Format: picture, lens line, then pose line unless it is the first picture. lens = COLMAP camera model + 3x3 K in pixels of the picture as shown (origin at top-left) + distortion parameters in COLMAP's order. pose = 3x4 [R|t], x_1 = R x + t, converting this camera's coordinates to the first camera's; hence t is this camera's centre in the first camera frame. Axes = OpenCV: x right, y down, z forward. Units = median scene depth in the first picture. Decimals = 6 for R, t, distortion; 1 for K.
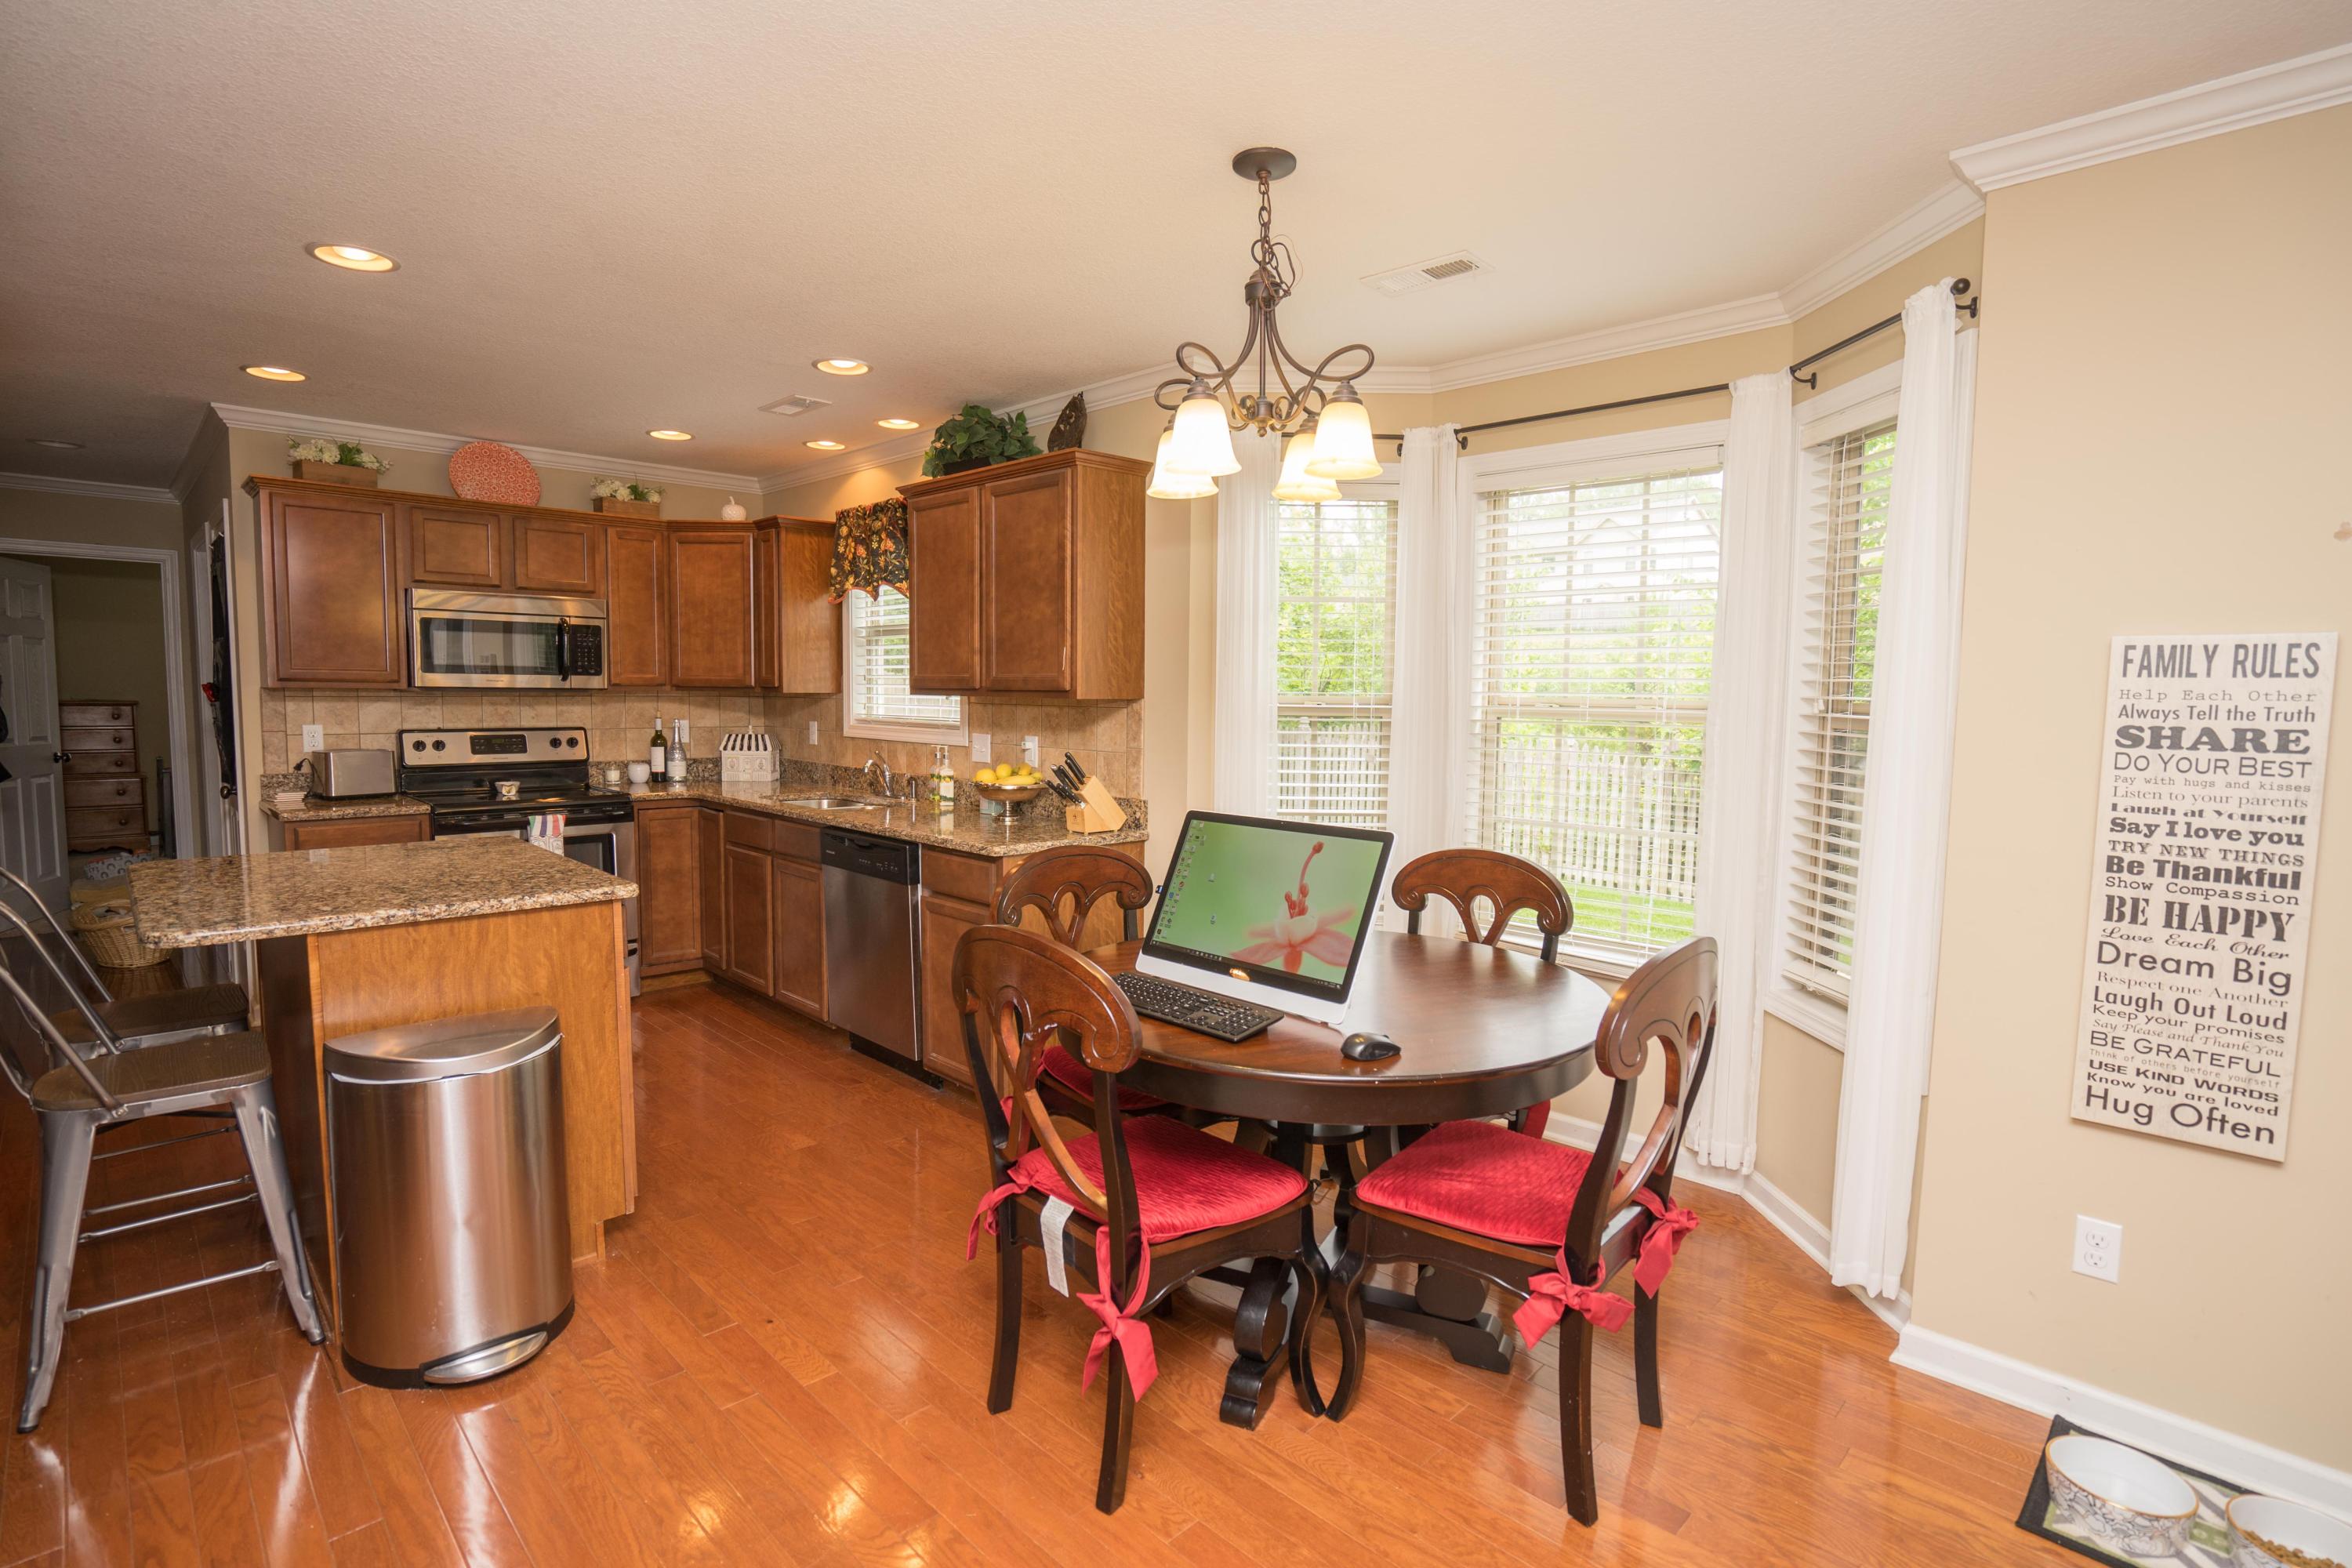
lens RADIAL K [[1134.2, 0, 1168.9], [0, 1134.2, 780.6], [0, 0, 1]] dist [-0.056068, 0.020117]
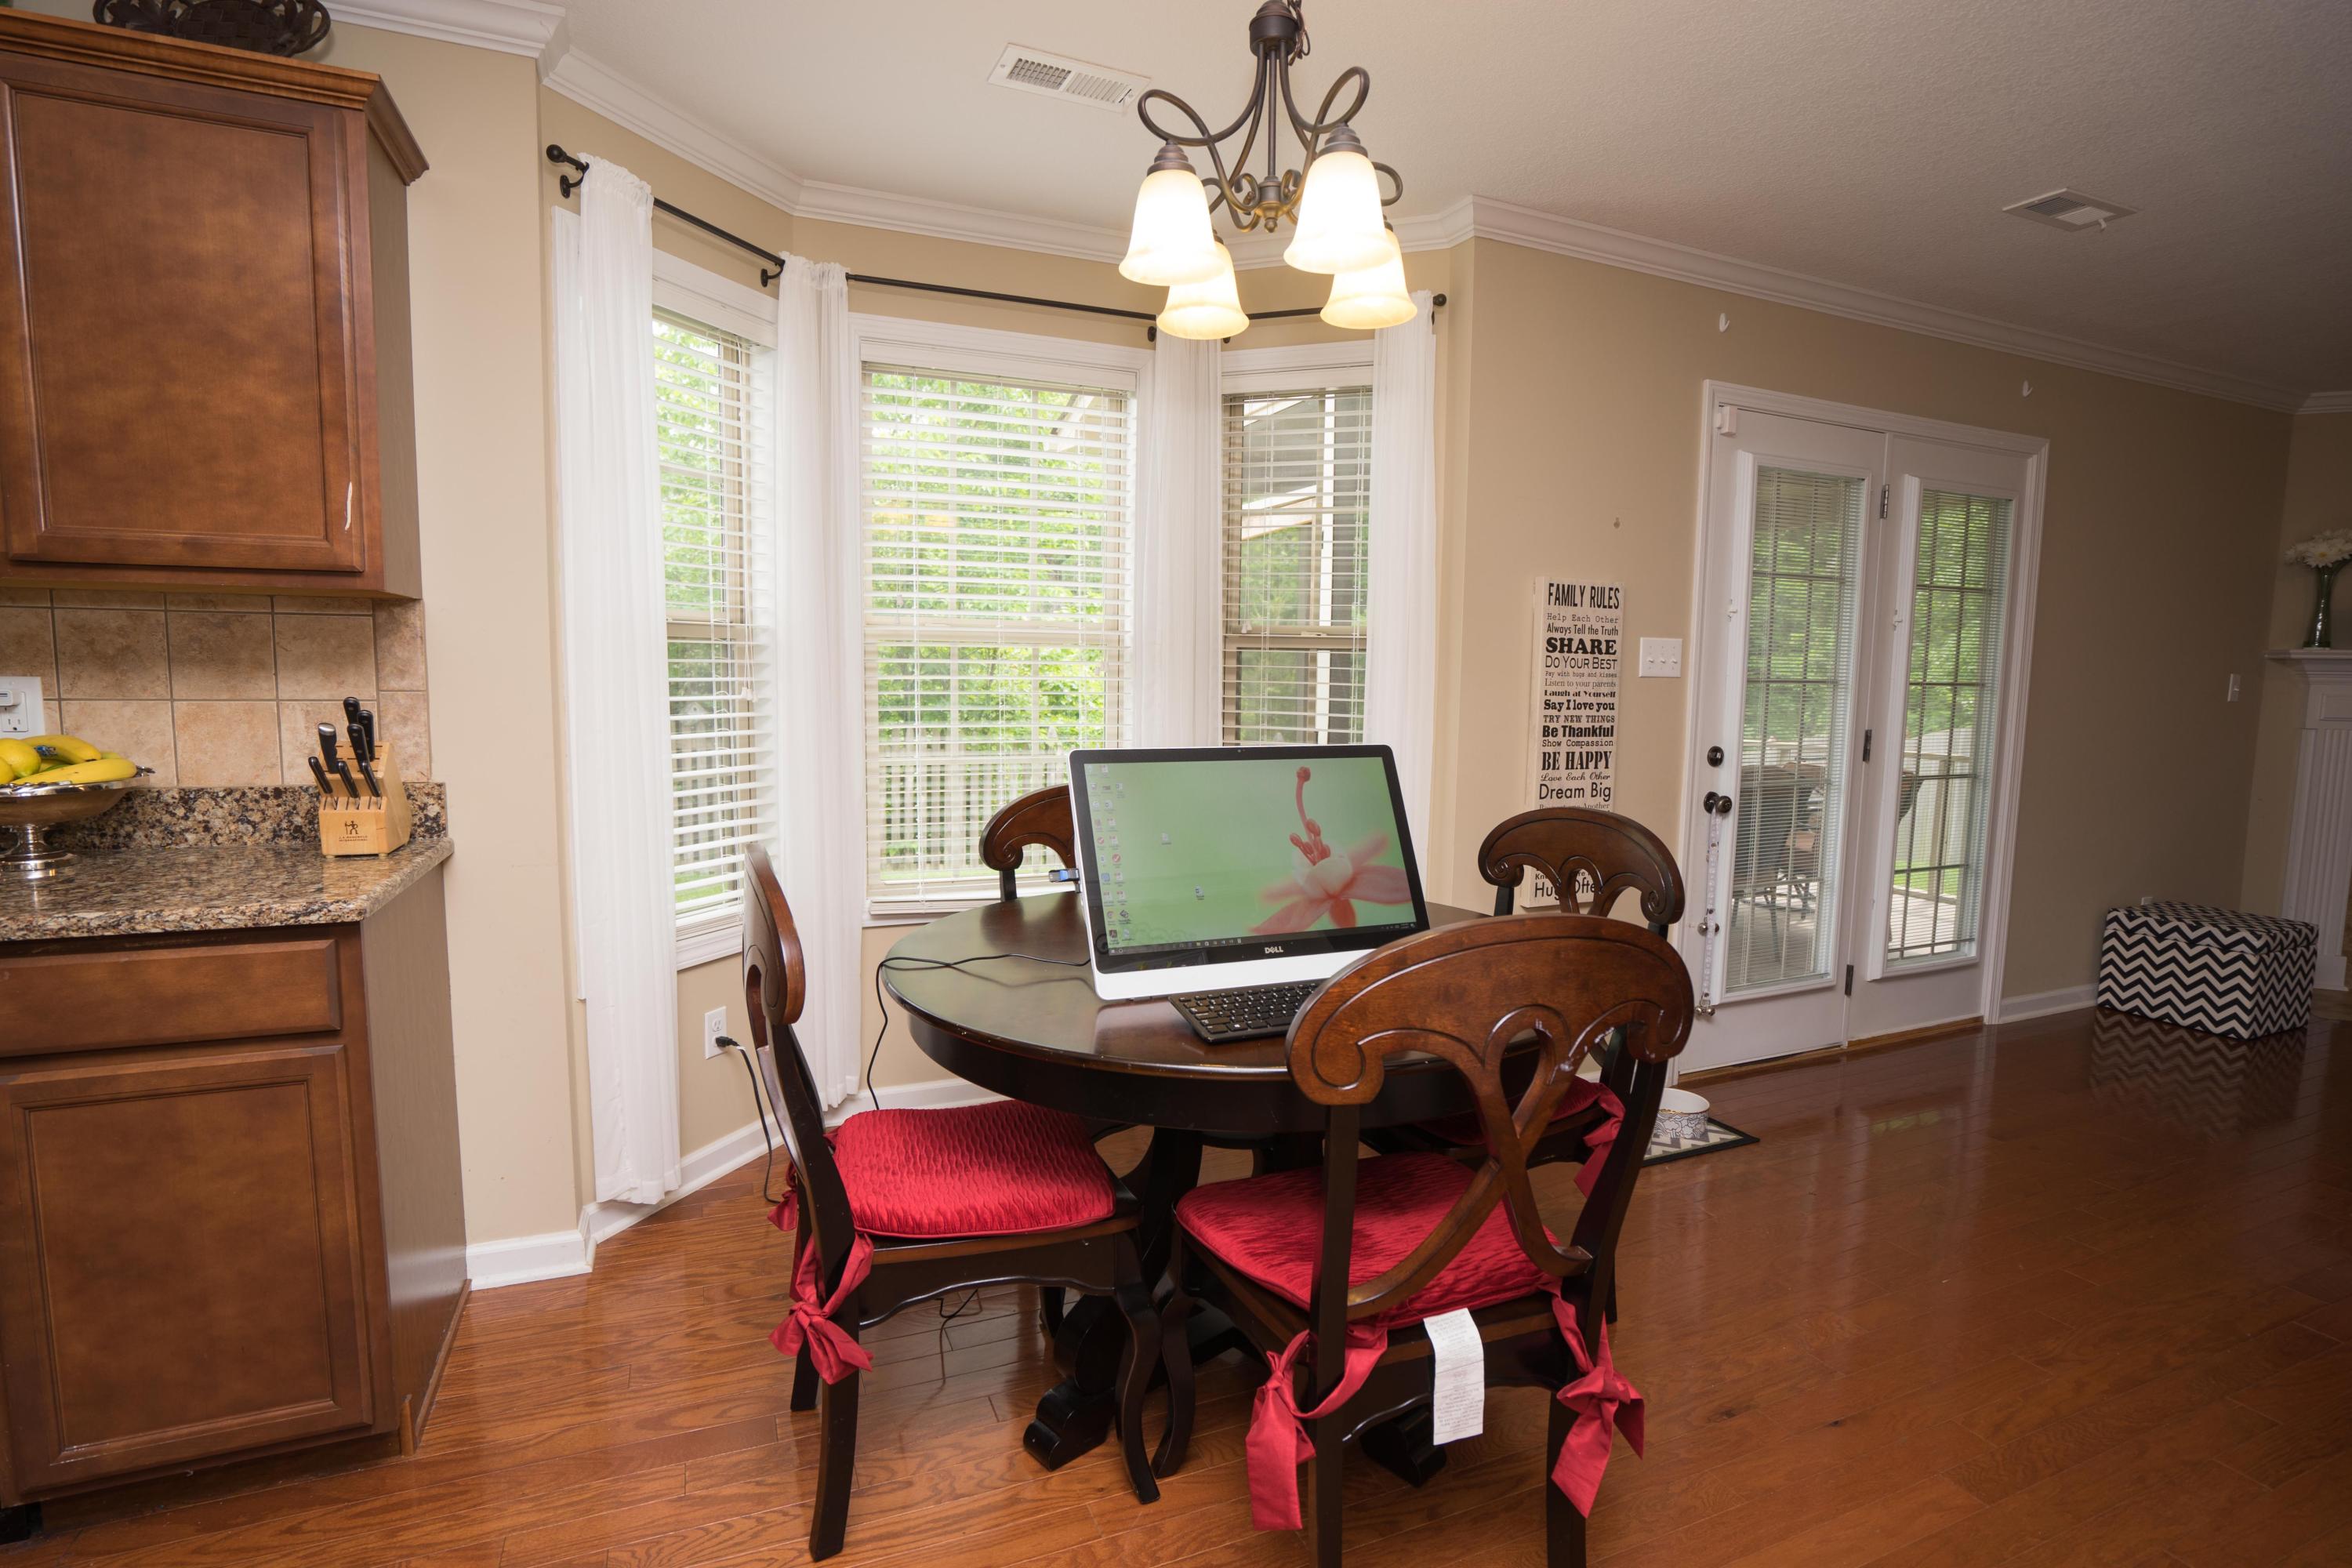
lens RADIAL K [[1134.2, 0, 1170.6], [0, 1134.2, 788.1], [0, 0, 1]] dist [-0.056068, 0.020117]
pose [[0.377064, -0.099923, 0.920781, -0.756127], [0.063281, 0.994619, 0.082023, -0.004798], [-0.924023, 0.027340, 0.381359, 0.903514]]
